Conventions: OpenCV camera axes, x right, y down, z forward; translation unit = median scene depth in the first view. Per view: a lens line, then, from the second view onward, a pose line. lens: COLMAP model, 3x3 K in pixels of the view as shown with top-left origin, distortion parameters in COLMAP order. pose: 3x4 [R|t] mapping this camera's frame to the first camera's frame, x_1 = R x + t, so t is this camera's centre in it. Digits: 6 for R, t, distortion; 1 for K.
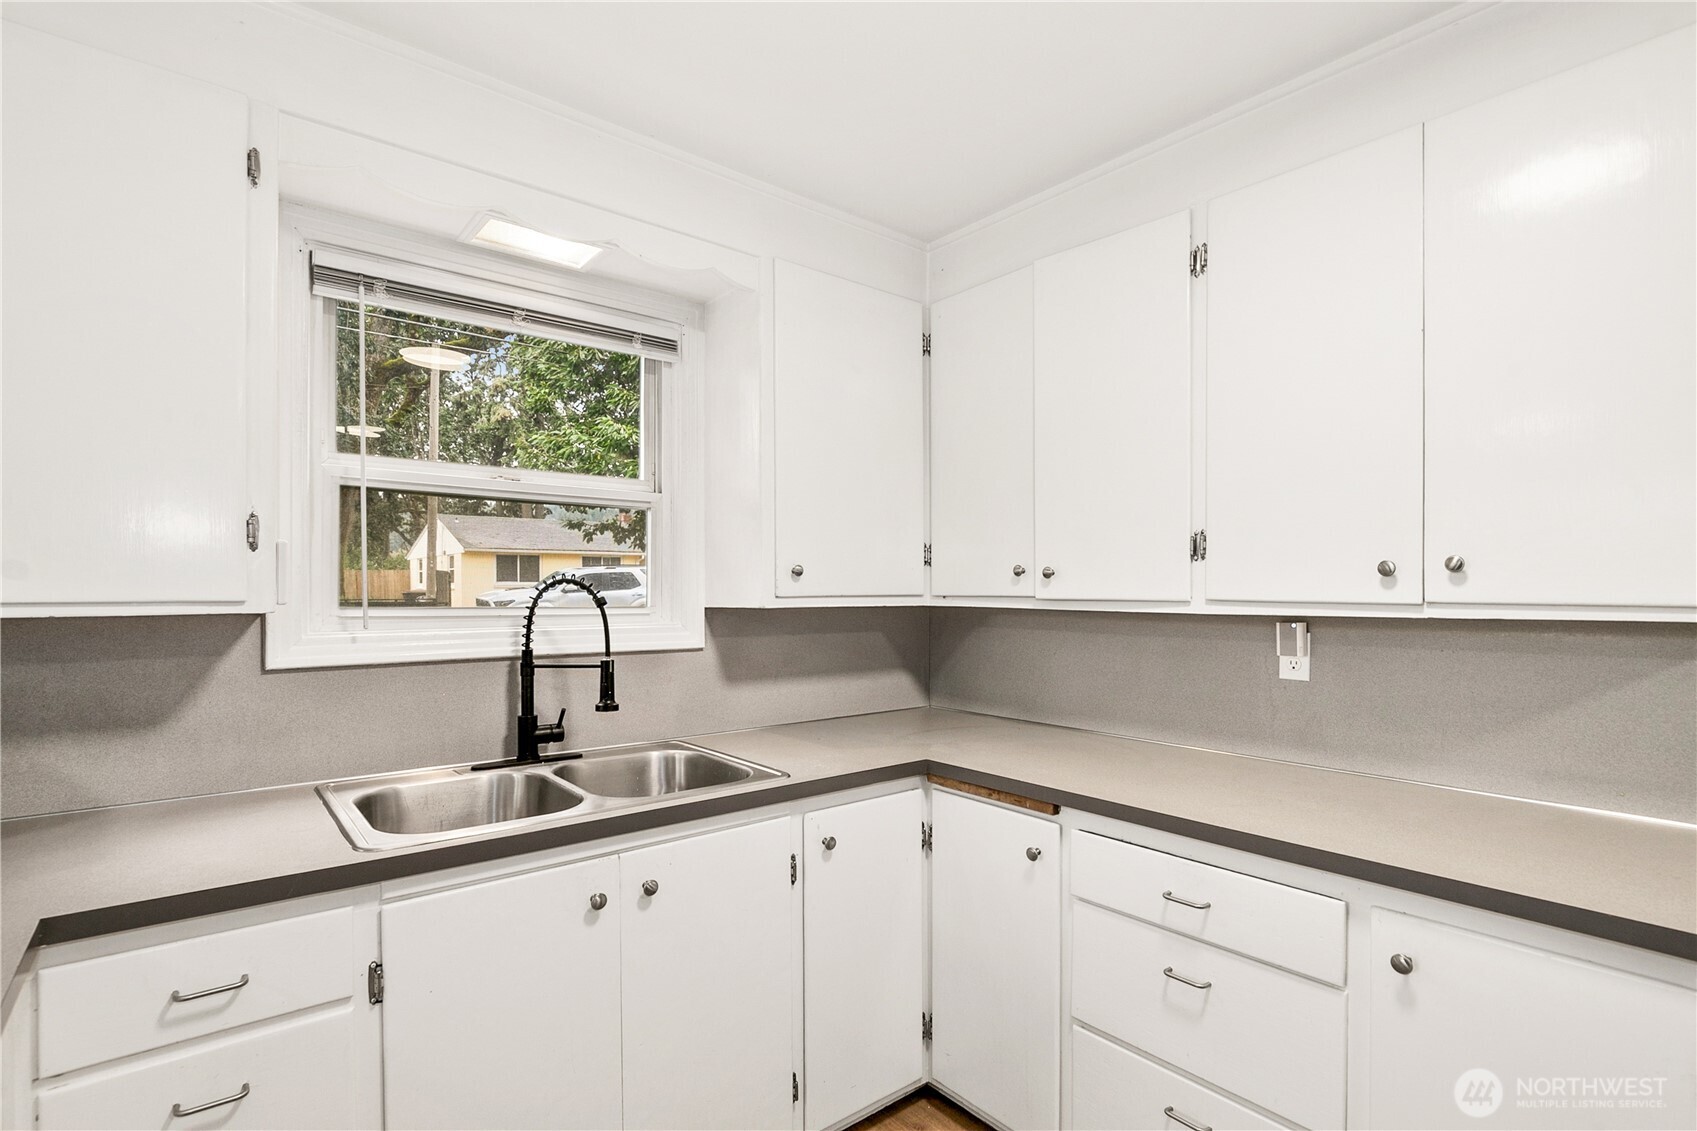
lens RADIAL K [[825.2, 0, 848.5], [0, 825.2, 565.5], [0, 0, 1]] dist [-0.003985, -0.000659]
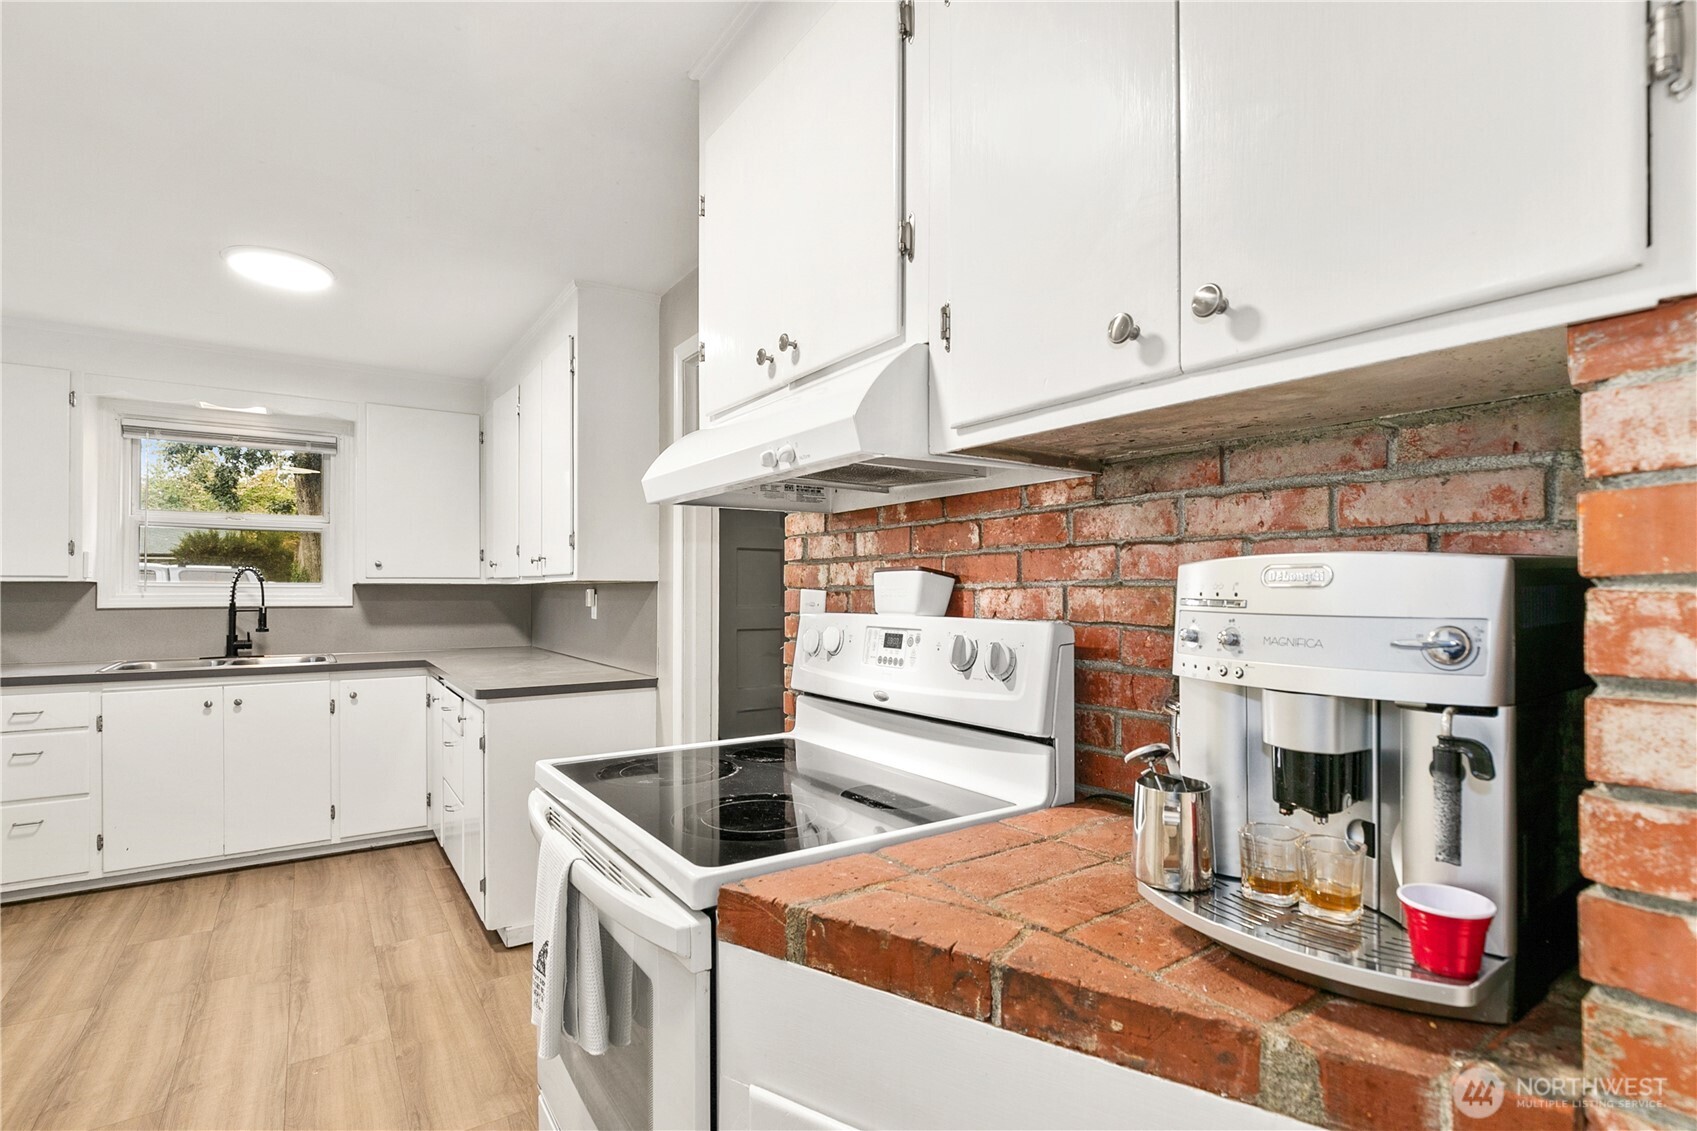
lens RADIAL K [[825.2, 0, 848.5], [0, 825.2, 565.5], [0, 0, 1]] dist [-0.003985, -0.000659]
pose [[0.993835, -0.003249, -0.110823, 1.359307], [0.003427, 0.999993, 0.001420, 0.010934], [0.110817, -0.001791, 0.993839, -0.864331]]
